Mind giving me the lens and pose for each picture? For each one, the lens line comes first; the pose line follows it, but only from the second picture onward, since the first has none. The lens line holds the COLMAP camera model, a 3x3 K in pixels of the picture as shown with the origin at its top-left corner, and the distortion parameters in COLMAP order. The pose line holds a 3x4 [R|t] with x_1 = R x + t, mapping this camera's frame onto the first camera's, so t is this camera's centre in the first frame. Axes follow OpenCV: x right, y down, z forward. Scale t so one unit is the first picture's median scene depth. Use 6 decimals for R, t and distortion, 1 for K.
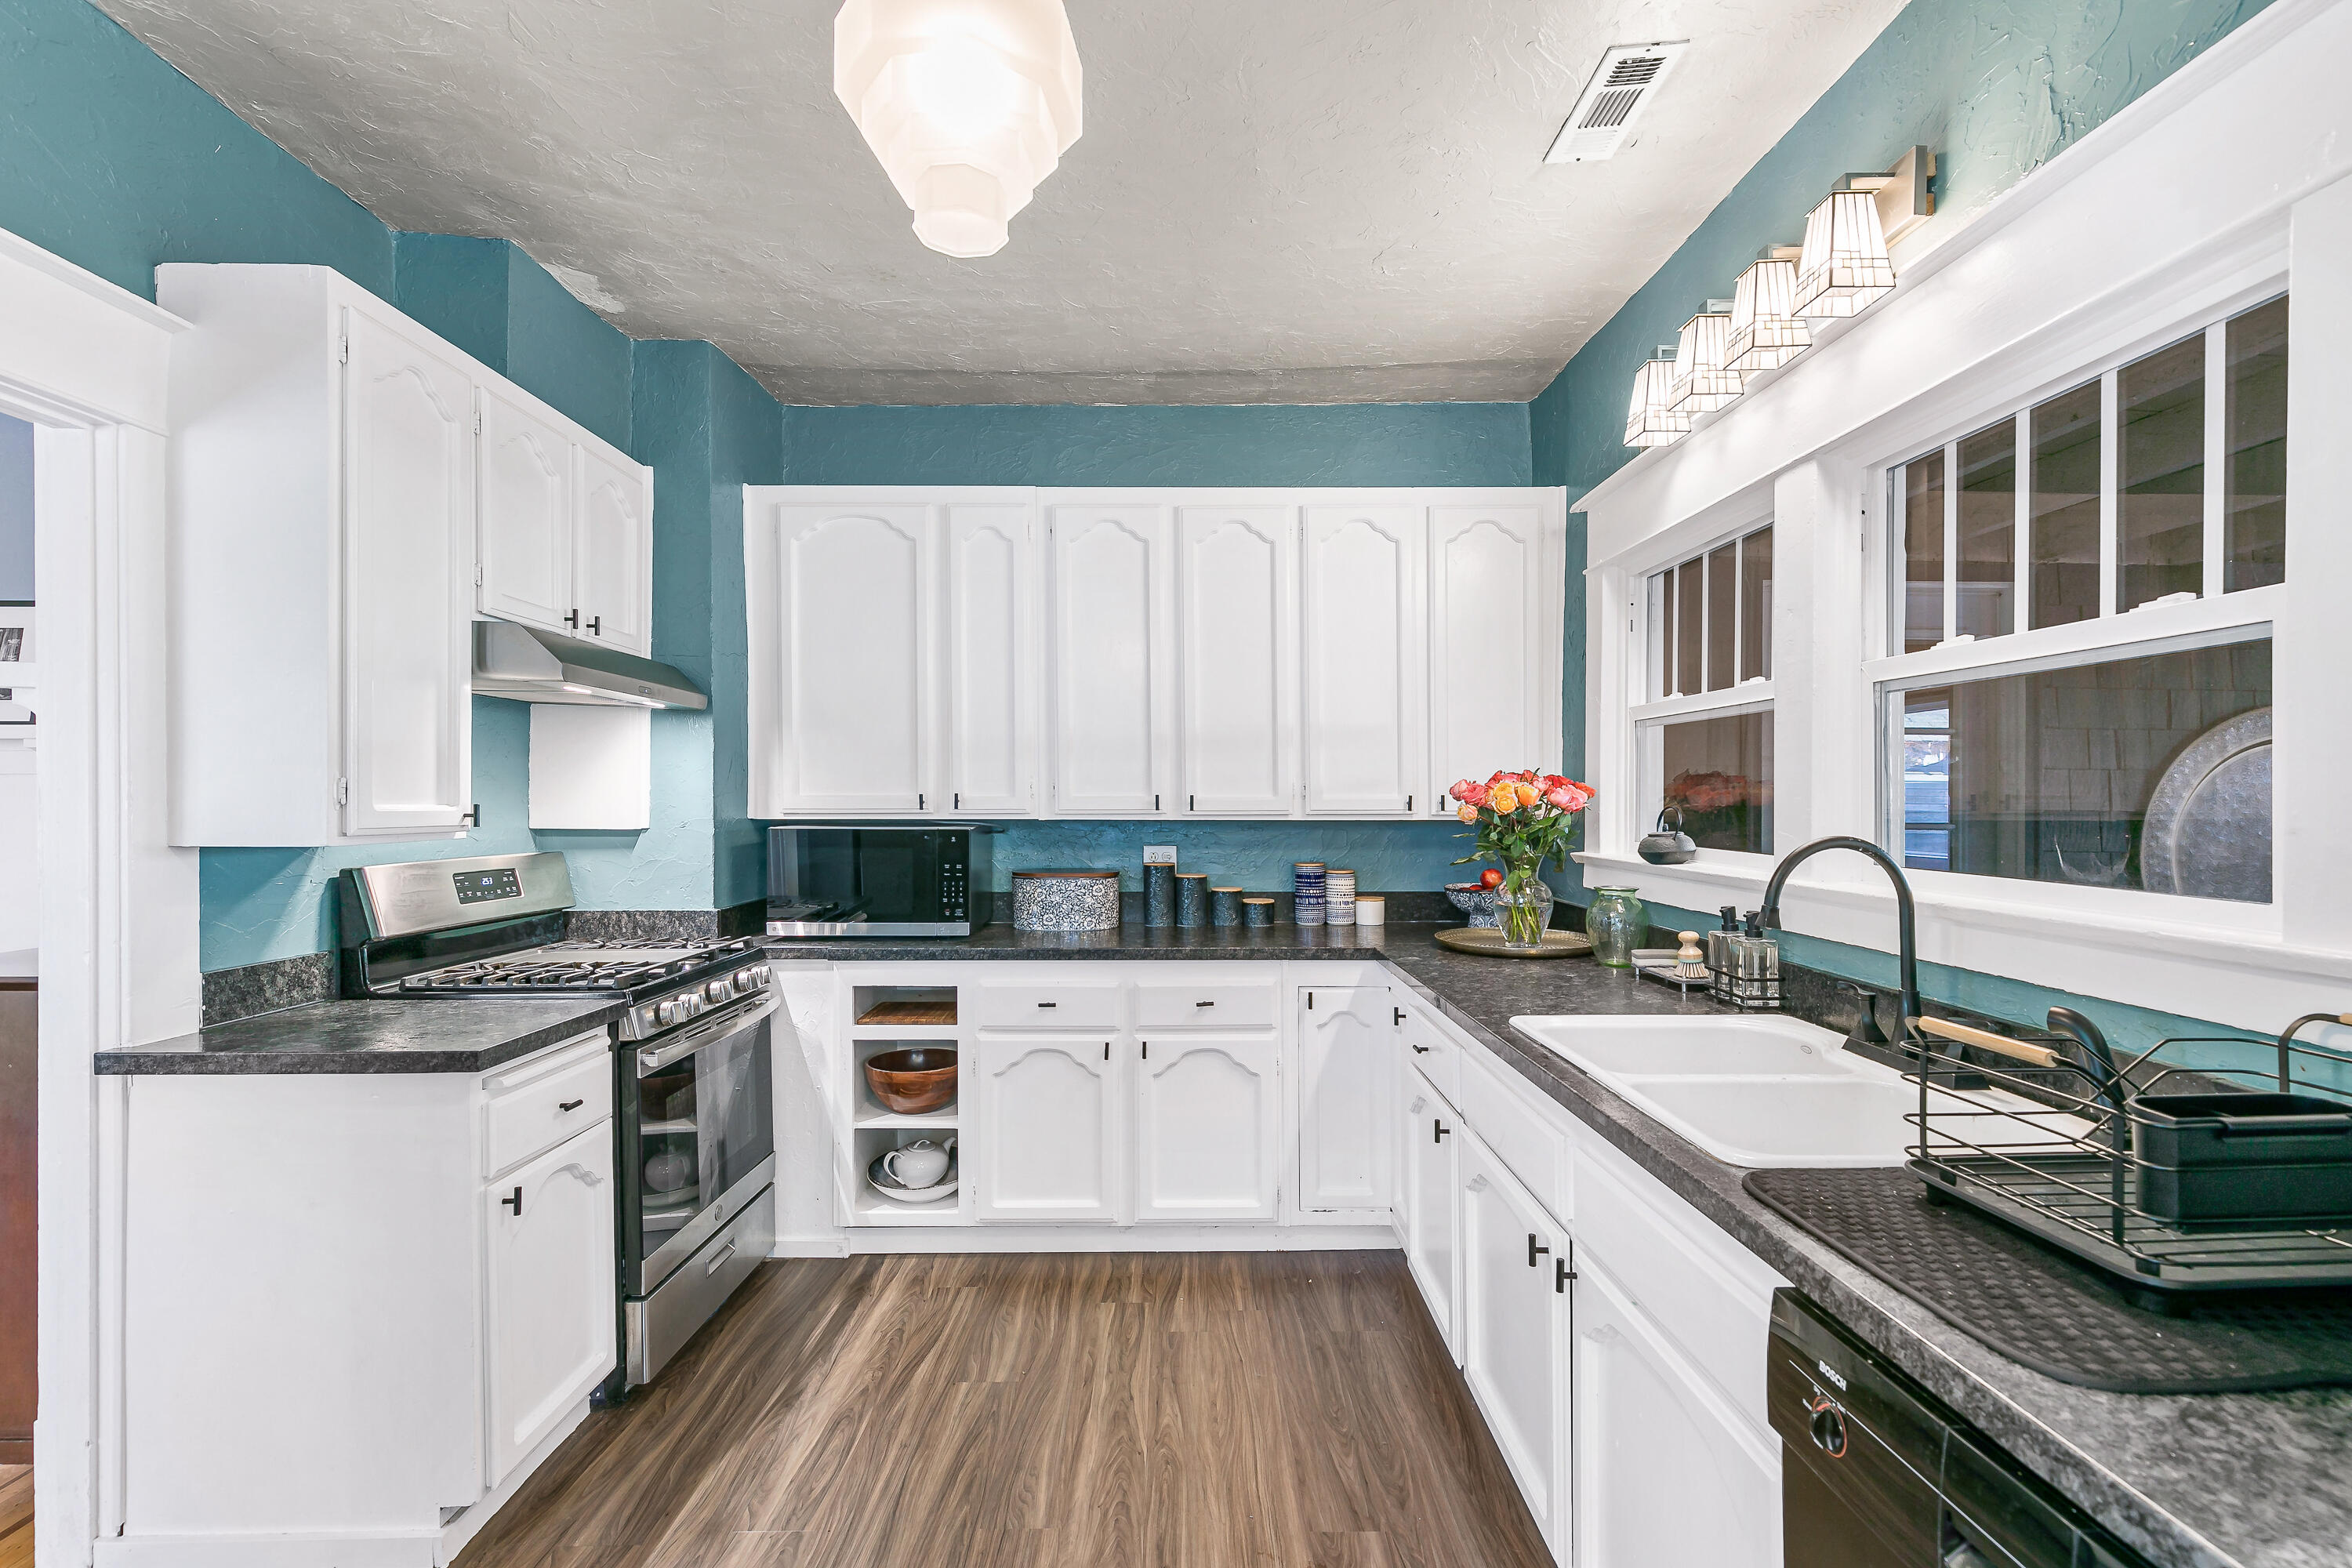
lens RADIAL K [[1083.9, 0, 1152.0], [0, 1083.9, 786.8], [0, 0, 1]] dist [0.010982, -0.000238]
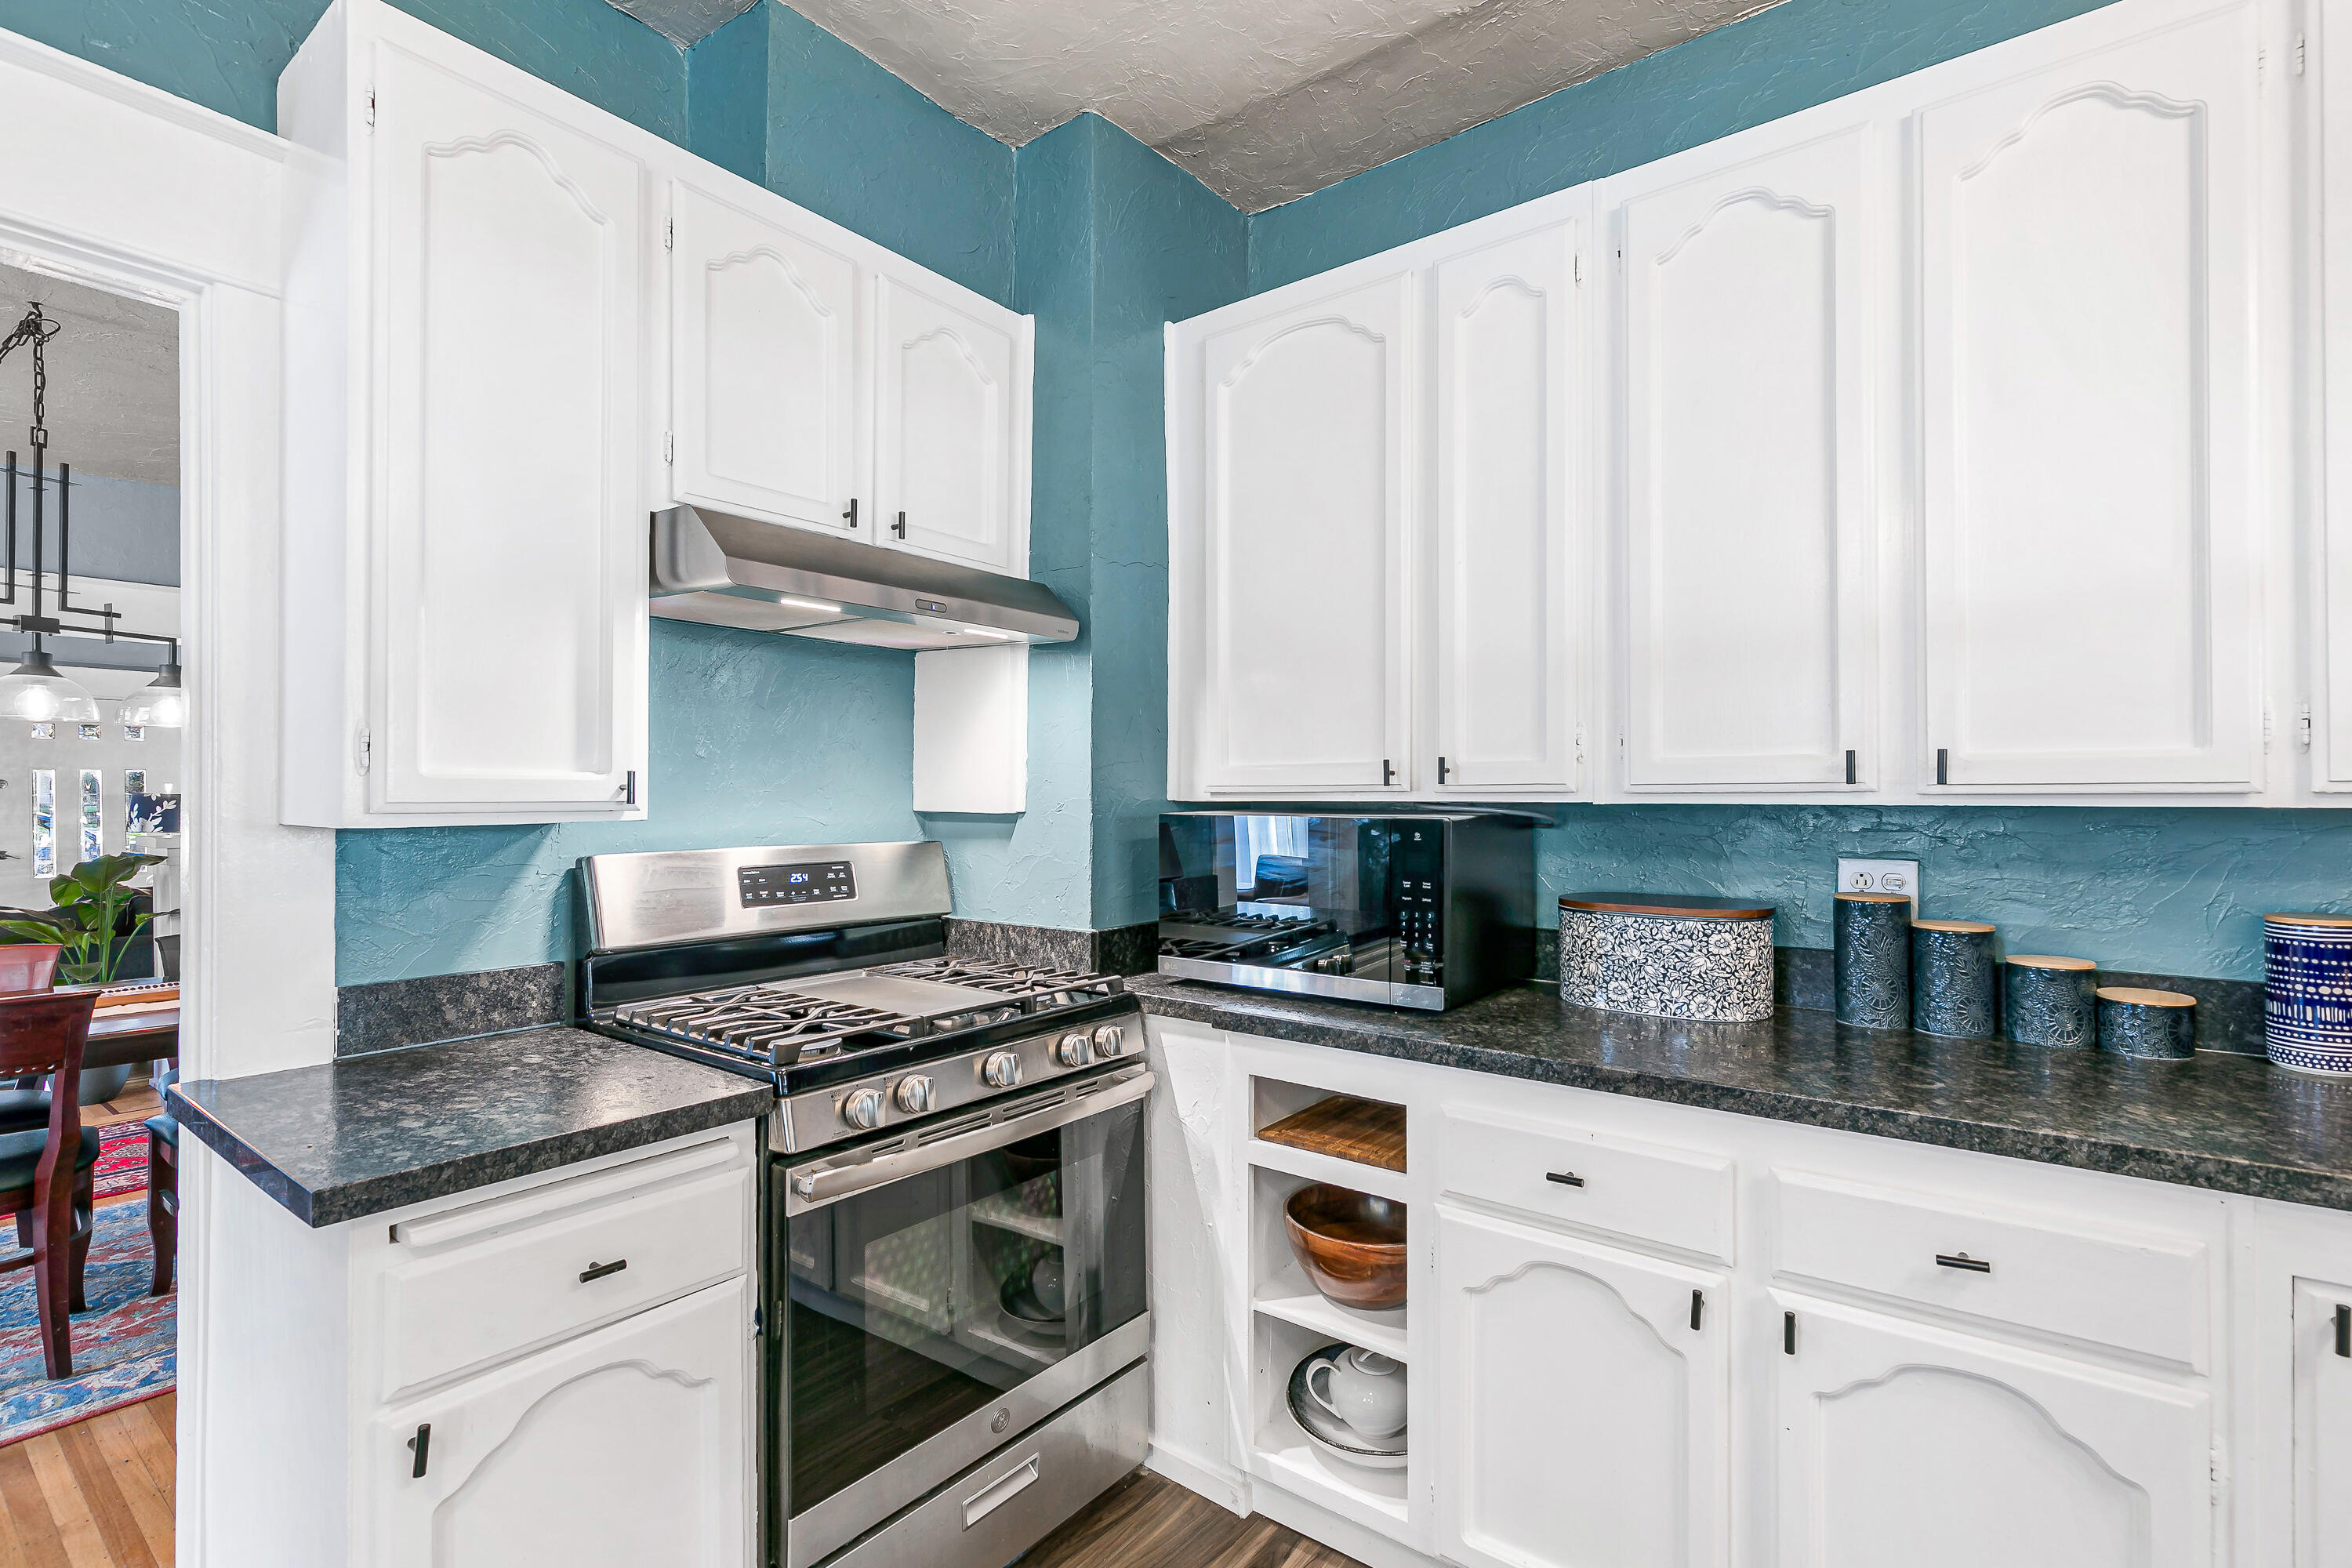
lens RADIAL K [[1067.0, 0, 1196.6], [0, 1067.0, 797.4], [0, 0, 1]] dist [0.010418, -0.000930]
pose [[0.807150, 0.001314, -0.590345, 0.052420], [0.008835, 0.999859, 0.014305, 0.019415], [0.590280, -0.016762, 0.807024, 0.495663]]
